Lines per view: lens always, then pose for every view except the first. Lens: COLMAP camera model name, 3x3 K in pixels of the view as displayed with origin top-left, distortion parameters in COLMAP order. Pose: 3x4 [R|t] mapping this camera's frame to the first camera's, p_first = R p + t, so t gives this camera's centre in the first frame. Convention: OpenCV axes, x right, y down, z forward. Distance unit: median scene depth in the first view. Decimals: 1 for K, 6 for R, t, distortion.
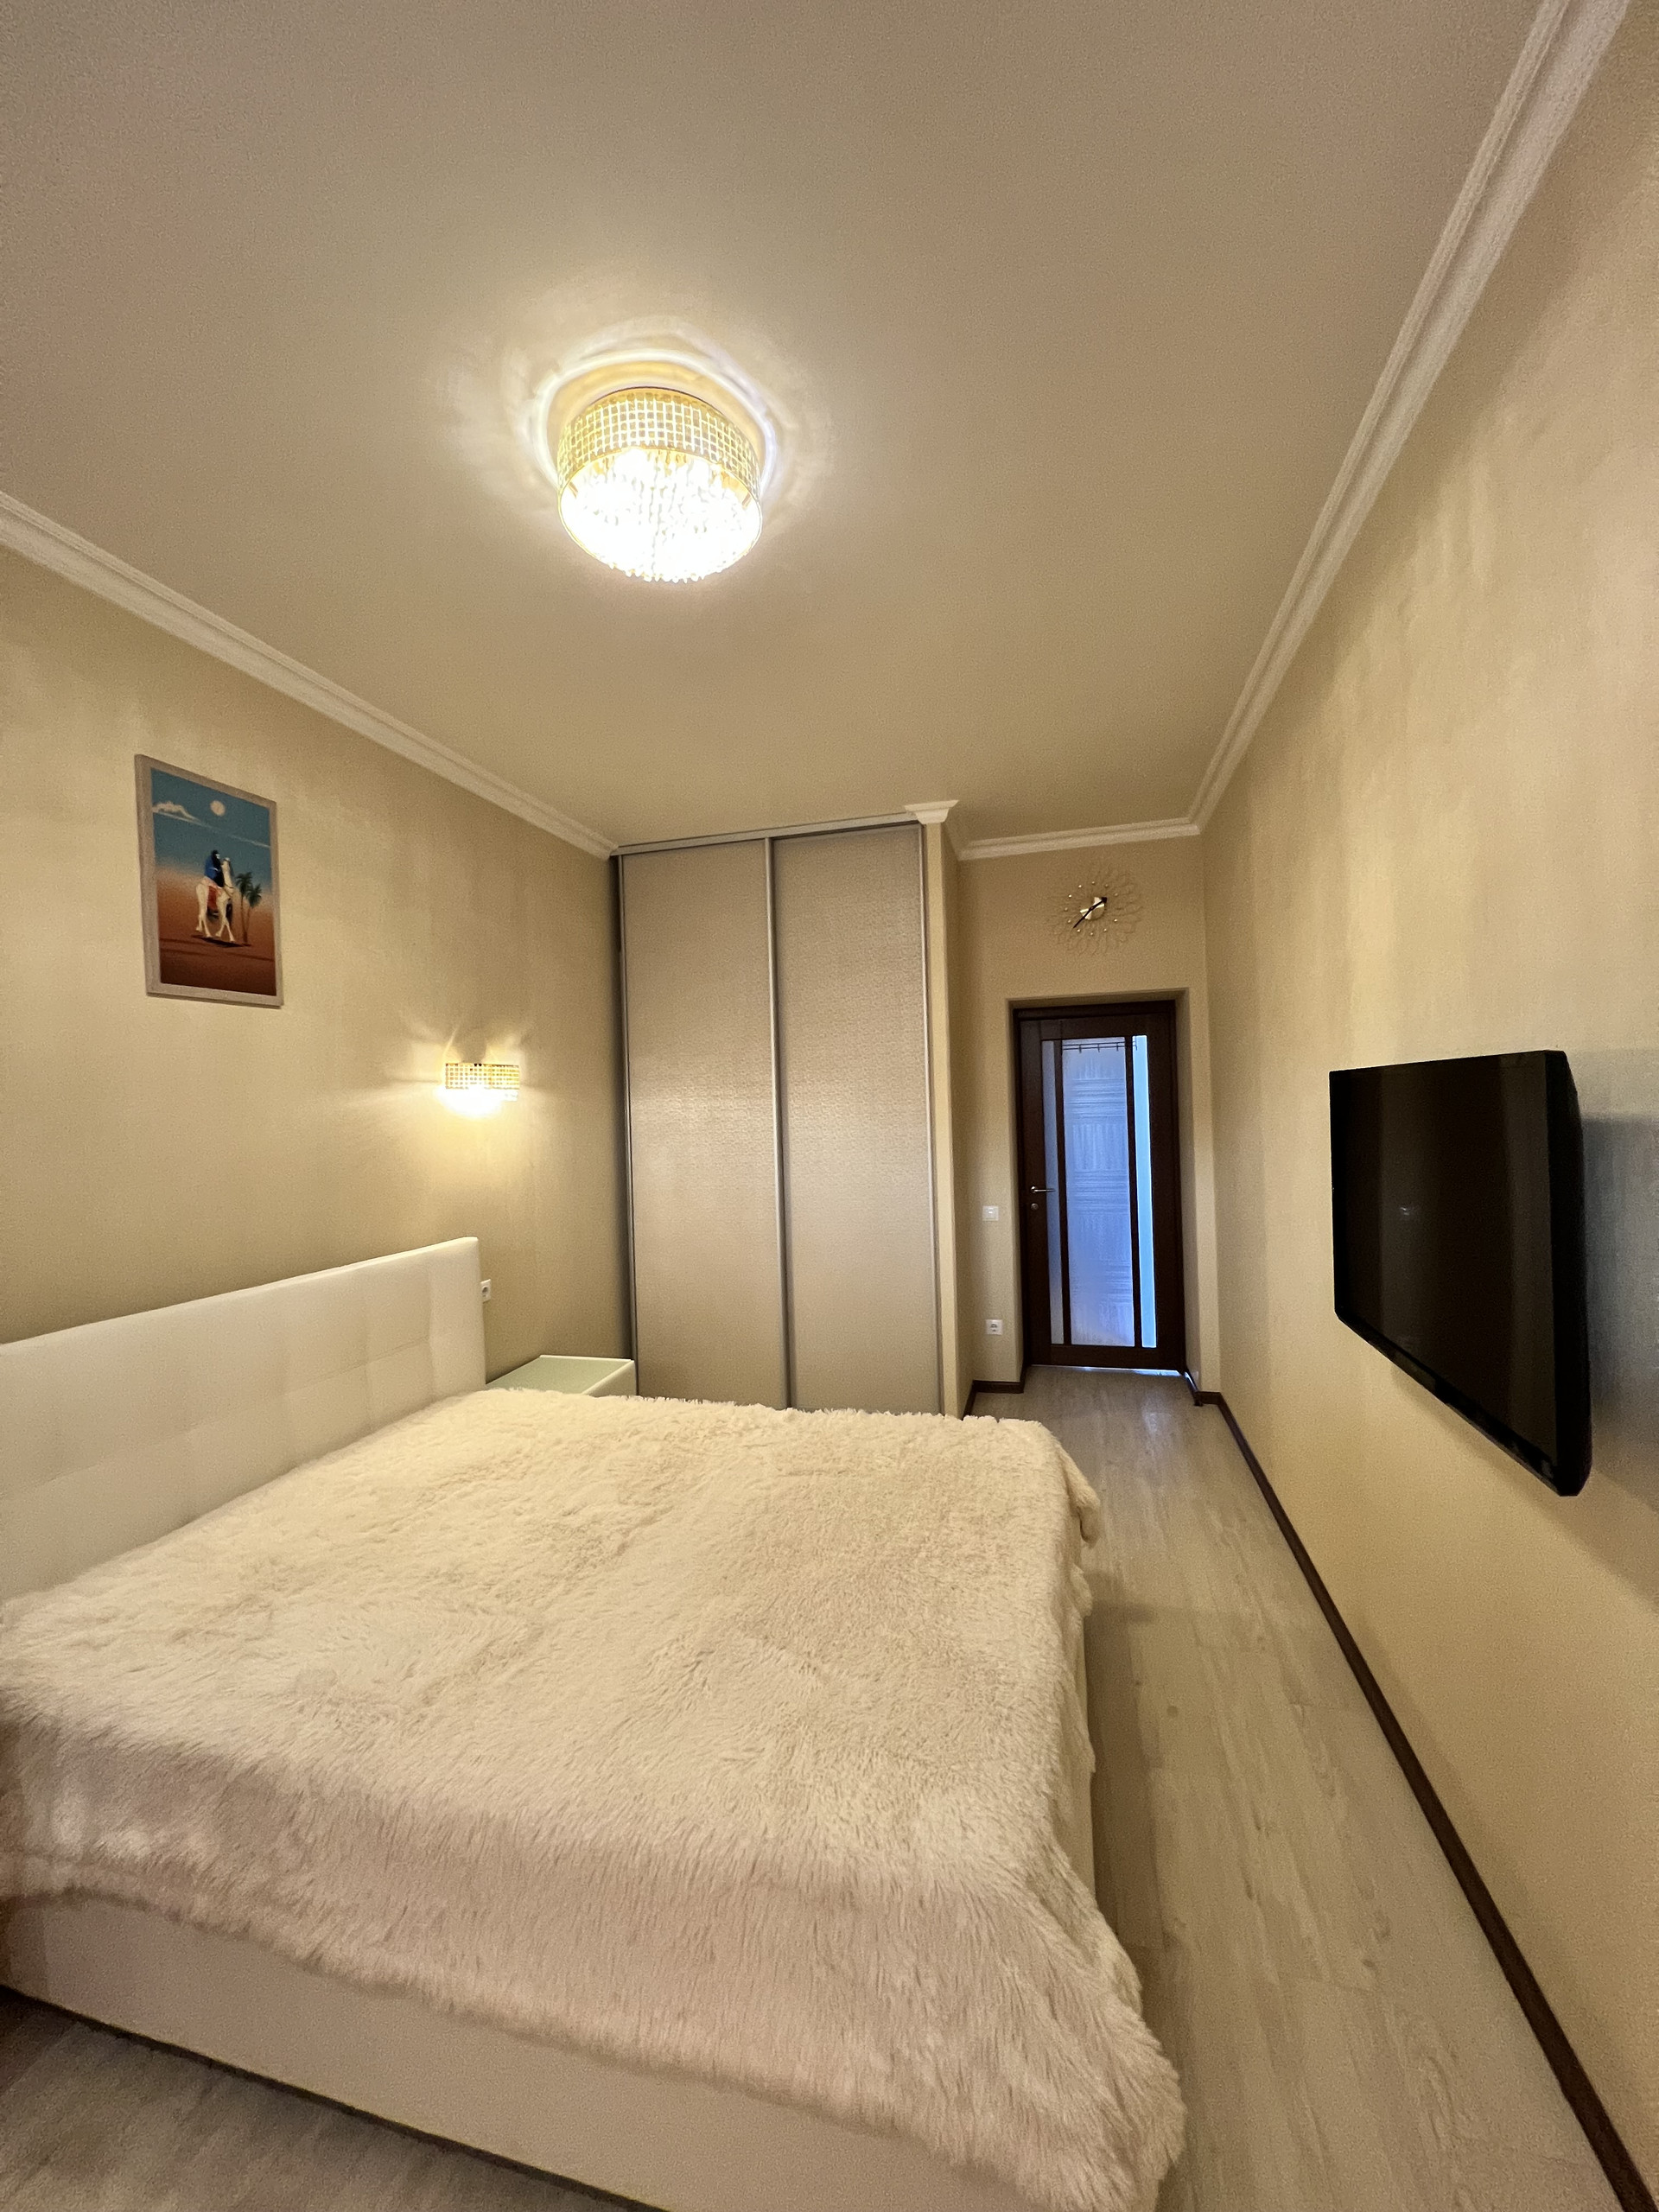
lens RADIAL K [[882.1, 0, 830.2], [0, 882.1, 1110.4], [0, 0, 1]] dist [-0.003888, 0.000558]
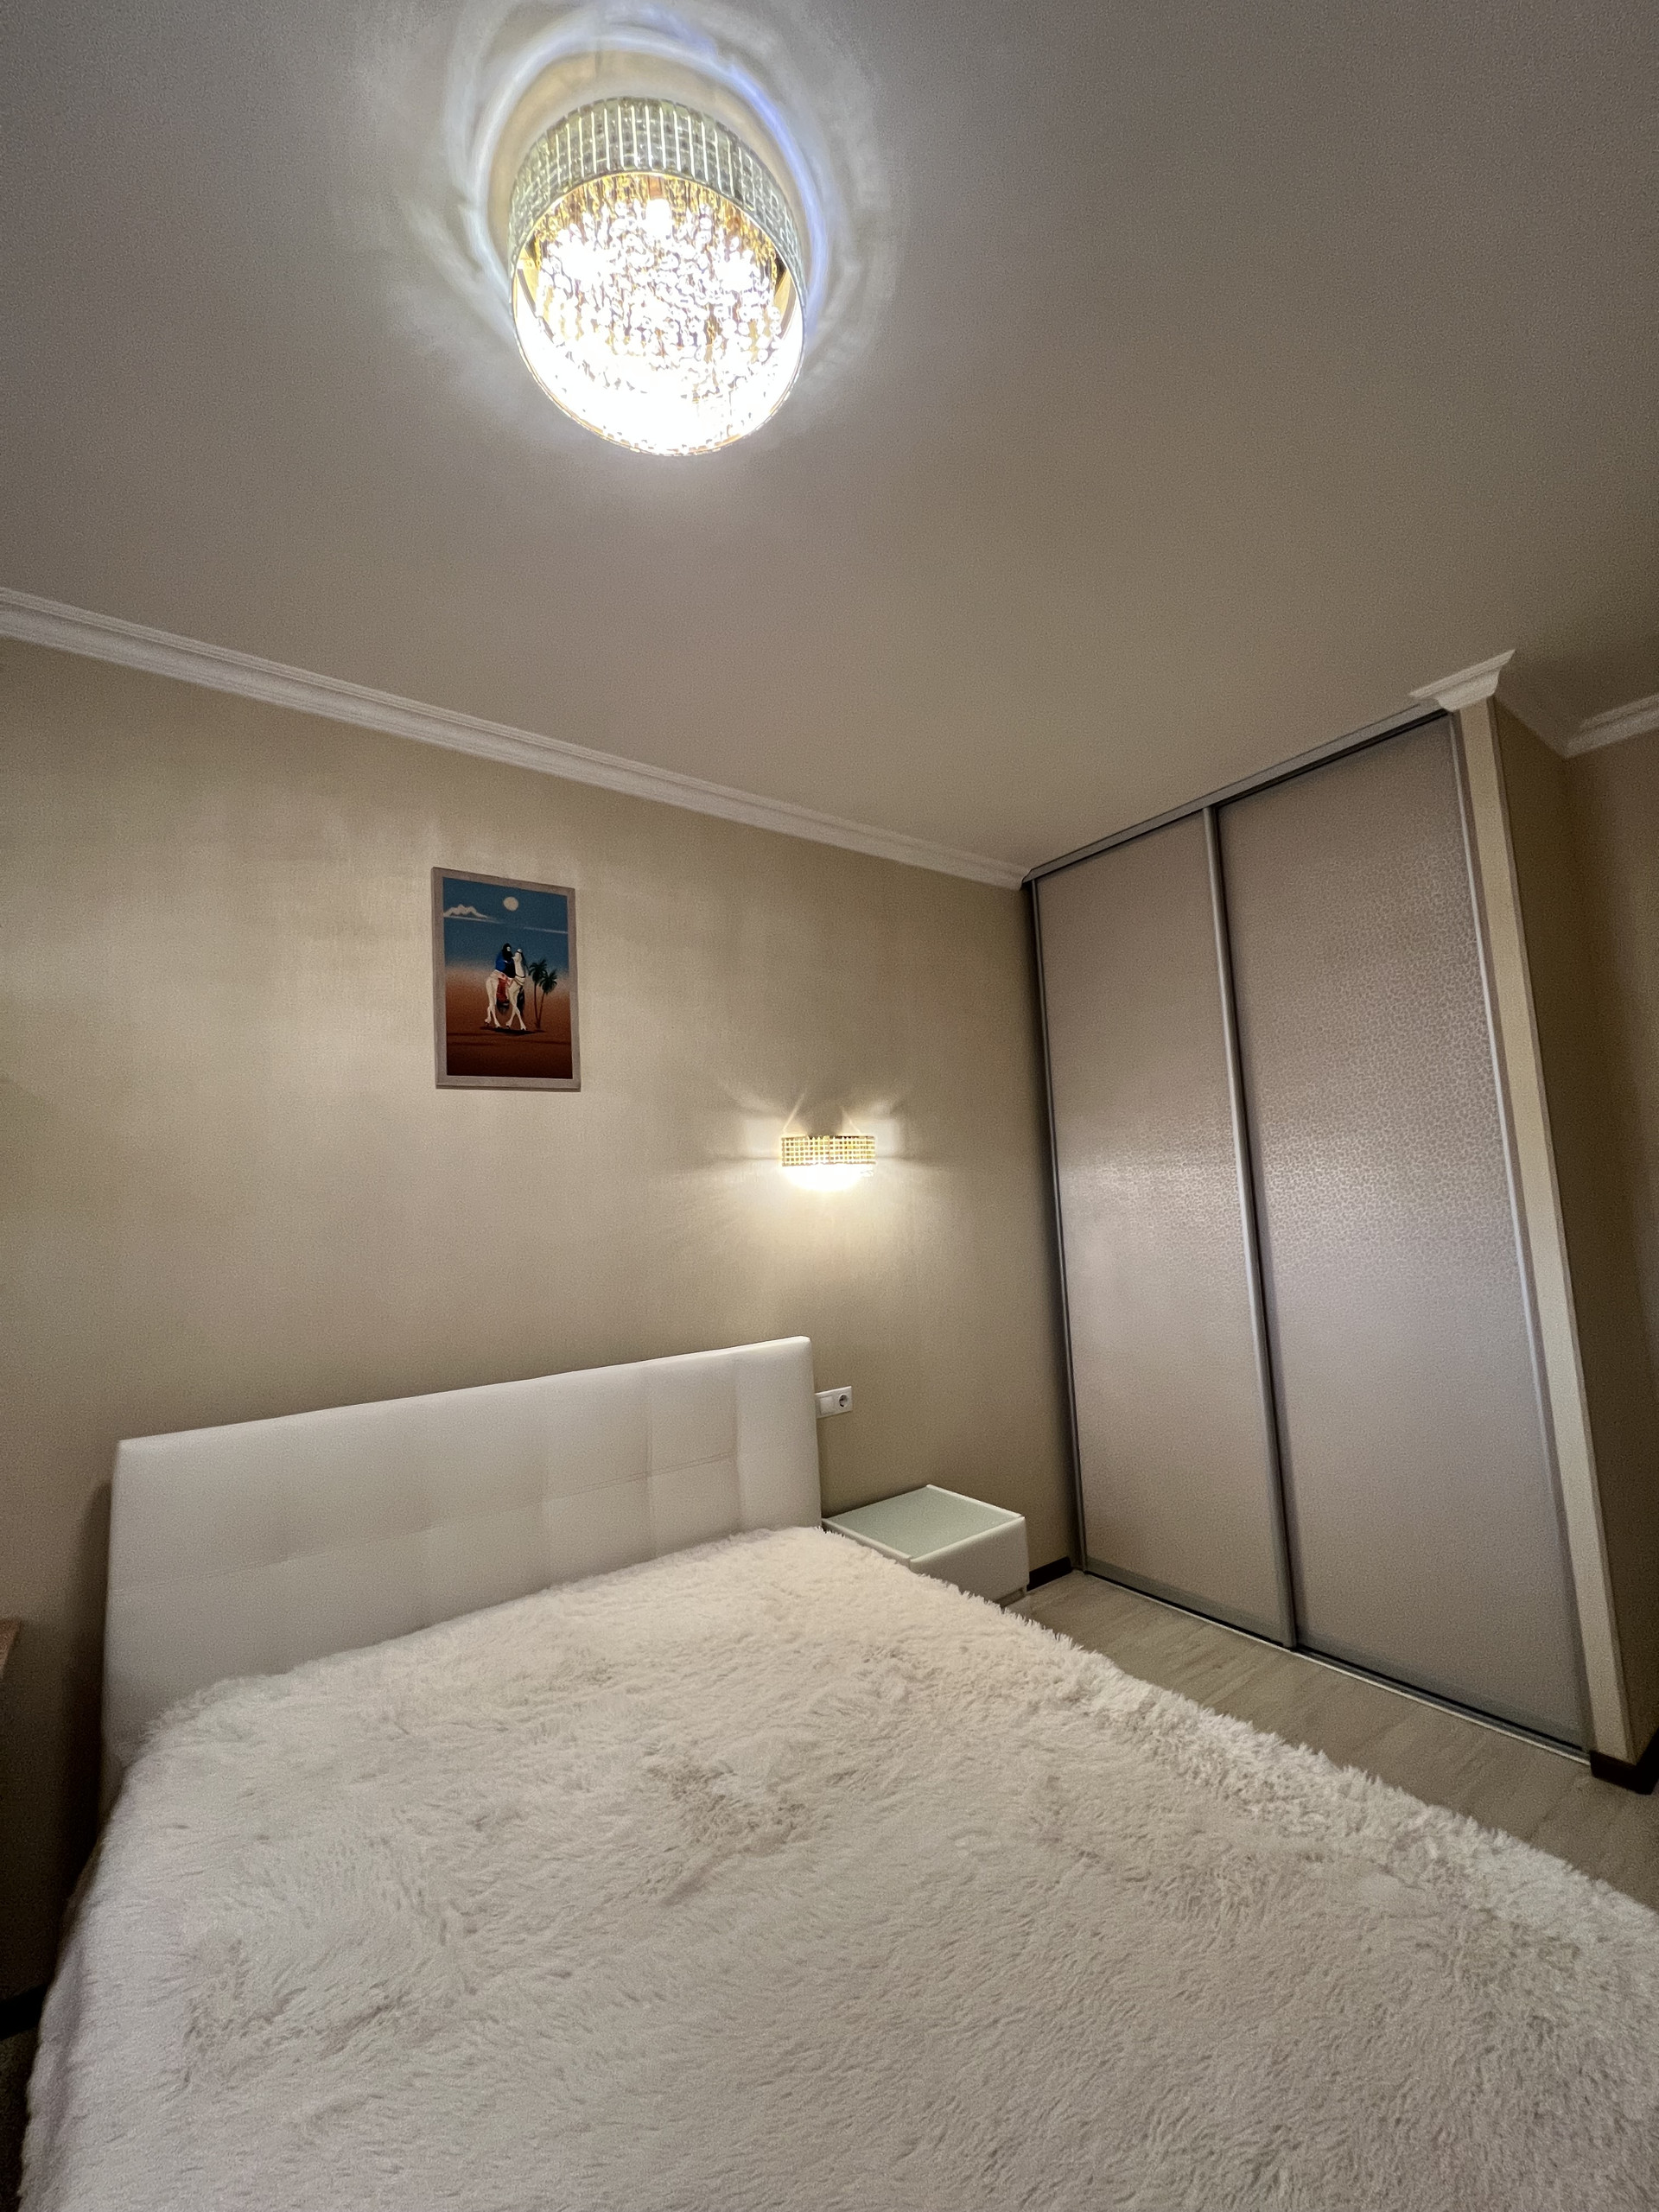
lens RADIAL K [[882.1, 0, 827.0], [0, 882.1, 1108.8], [0, 0, 1]] dist [-0.003888, 0.000558]
pose [[0.774069, -0.073587, -0.628810, 0.207140], [0.021290, 0.995686, -0.090314, -0.000838], [0.632744, 0.056522, 0.772296, 0.405349]]
